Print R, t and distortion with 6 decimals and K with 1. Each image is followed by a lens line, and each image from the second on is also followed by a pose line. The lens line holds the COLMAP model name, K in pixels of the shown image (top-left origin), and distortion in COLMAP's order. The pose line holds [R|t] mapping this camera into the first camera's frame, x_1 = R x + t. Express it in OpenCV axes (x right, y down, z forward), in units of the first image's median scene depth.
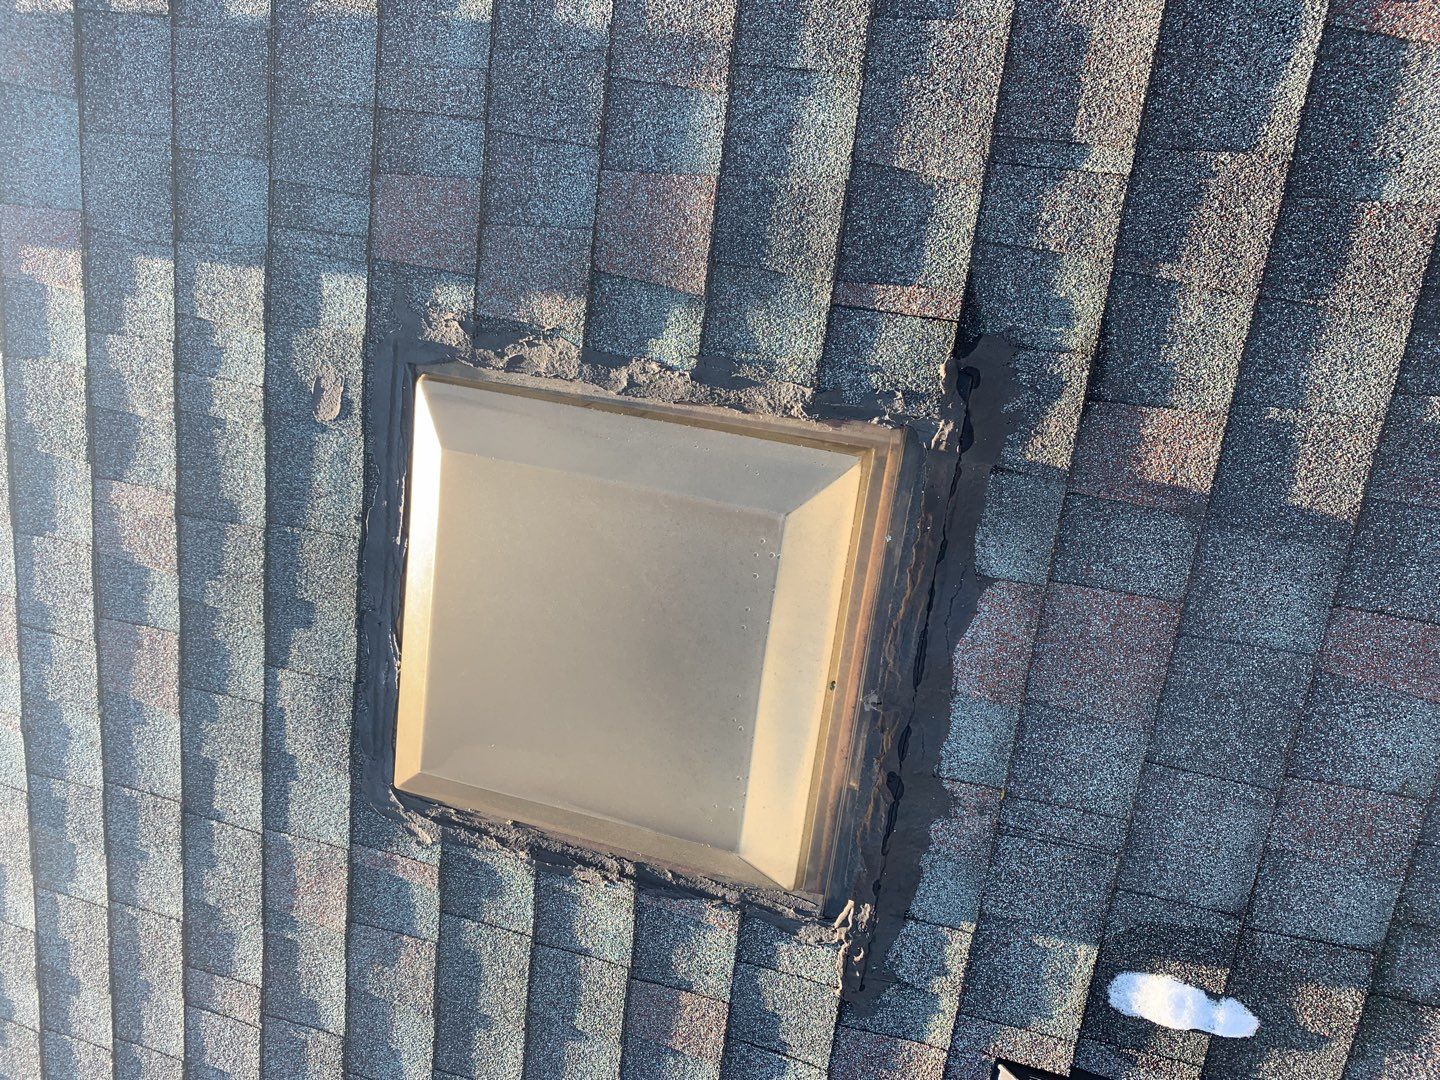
lens RADIAL K [[1112.9, 0, 720.0], [0, 1112.9, 540.0], [0, 0, 1]] dist [0.008492, -0.006189]
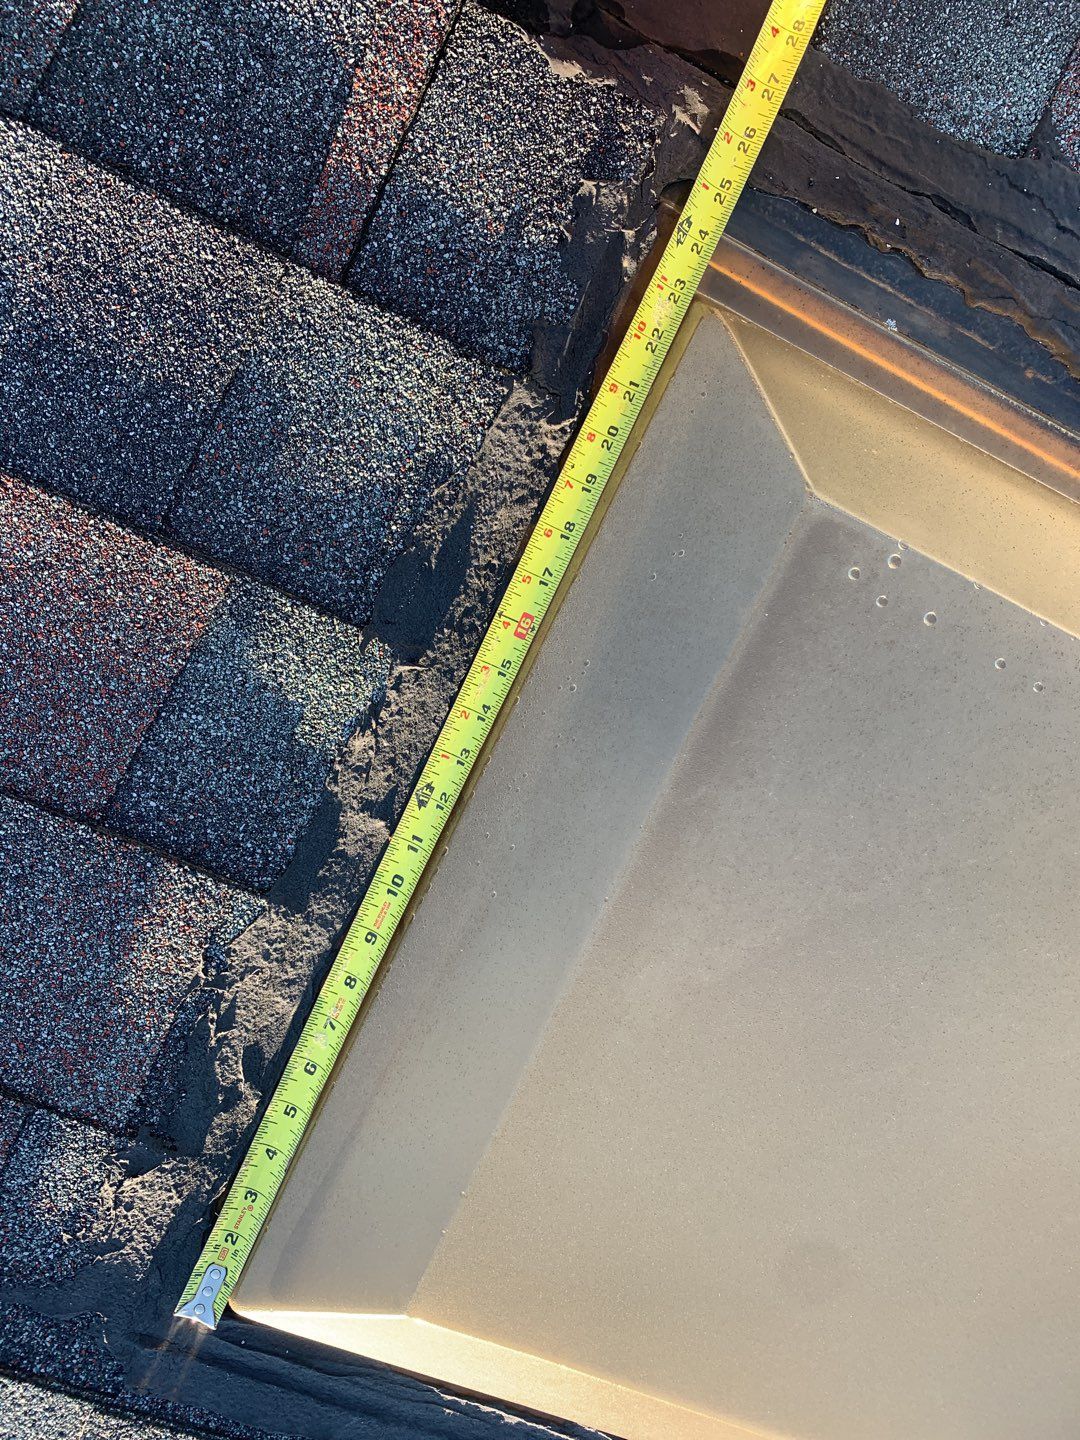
lens RADIAL K [[1159.9, 0, 540.0], [0, 1159.9, 720.0], [0, 0, 1]] dist [0.000083, -0.003833]
pose [[0.265108, -0.952977, 0.146809, -0.097540], [0.963940, 0.258279, -0.064127, -0.064469], [0.023194, 0.158515, 0.987084, 0.568910]]
